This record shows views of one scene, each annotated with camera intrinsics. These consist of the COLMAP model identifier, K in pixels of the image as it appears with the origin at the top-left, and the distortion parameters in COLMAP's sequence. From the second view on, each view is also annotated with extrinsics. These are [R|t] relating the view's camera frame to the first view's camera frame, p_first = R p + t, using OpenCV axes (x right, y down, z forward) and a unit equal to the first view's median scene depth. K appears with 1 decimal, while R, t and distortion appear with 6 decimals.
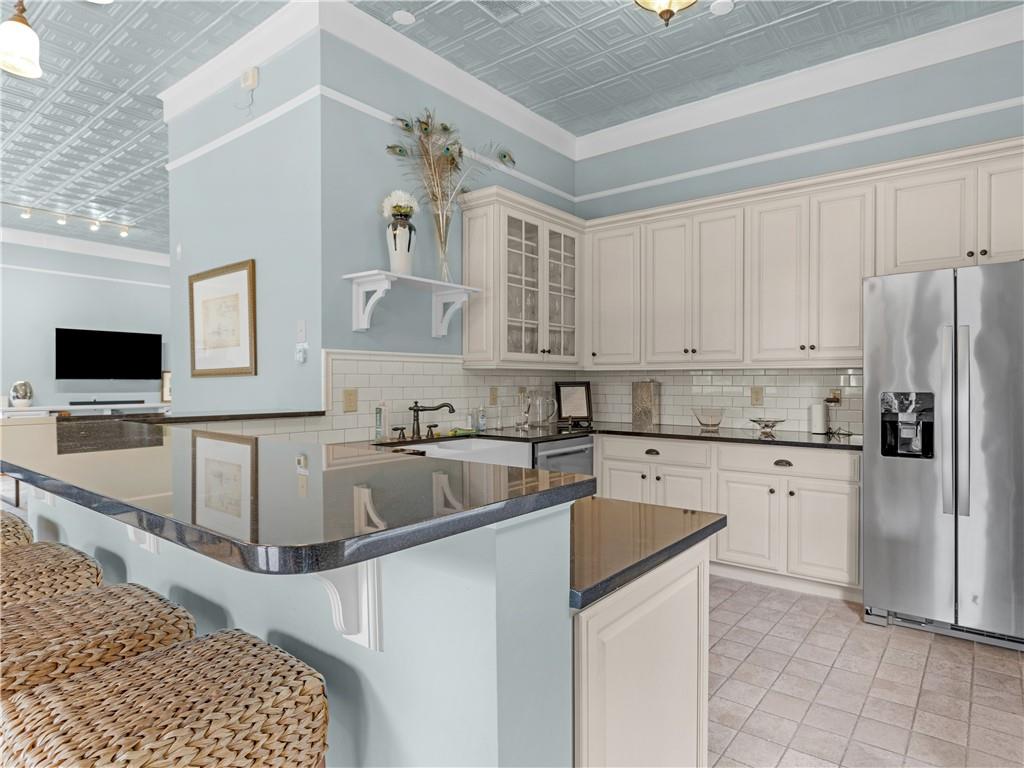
lens RADIAL K [[594.5, 0, 514.0], [0, 594.5, 385.1], [0, 0, 1]] dist [0.002750, 0.000490]
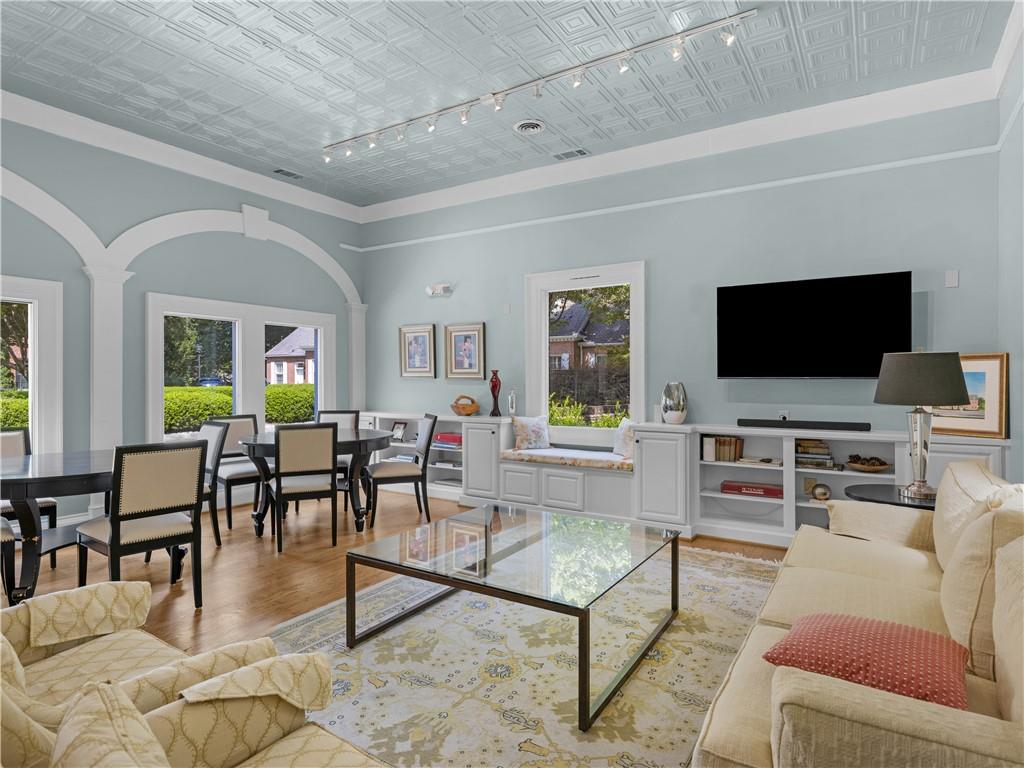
lens RADIAL K [[585.9, 0, 513.0], [0, 585.9, 382.4], [0, 0, 1]] dist [-0.005145, -0.000503]
pose [[0.116689, 0.005976, -0.993151, -0.232483], [-0.006076, 0.999967, 0.005303, -0.007430], [0.993150, 0.005416, 0.116722, 0.733972]]
